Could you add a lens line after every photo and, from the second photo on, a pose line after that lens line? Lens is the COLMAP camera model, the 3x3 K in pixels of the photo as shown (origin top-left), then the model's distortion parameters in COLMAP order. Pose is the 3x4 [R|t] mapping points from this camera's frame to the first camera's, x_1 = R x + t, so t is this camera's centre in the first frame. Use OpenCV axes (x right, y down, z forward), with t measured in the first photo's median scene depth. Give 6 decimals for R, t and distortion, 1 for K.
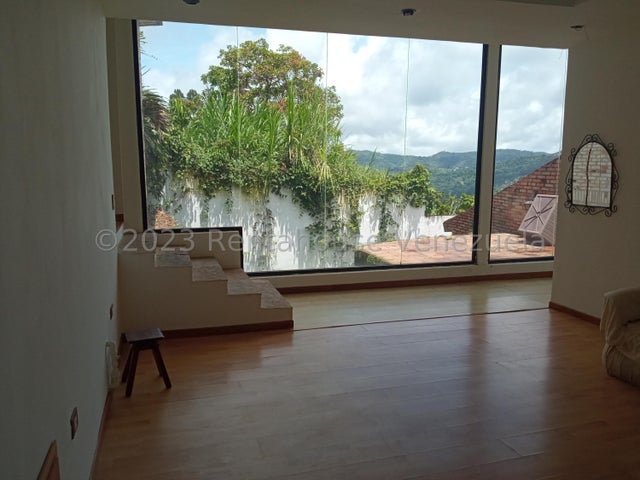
lens RADIAL K [[515.9, 0, 319.0], [0, 515.9, 241.2], [0, 0, 1]] dist [0.010011, -0.002350]
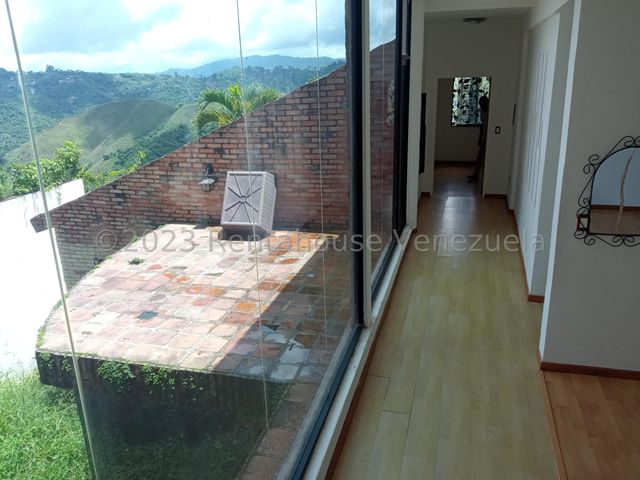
lens RADIAL K [[515.9, 0, 320.7], [0, 515.9, 239.3], [0, 0, 1]] dist [0.010011, -0.002350]
pose [[0.523797, -0.272366, 0.807126, -0.133687], [0.154584, 0.962166, 0.224366, -0.135378], [-0.837699, 0.007247, 0.546084, 0.448310]]
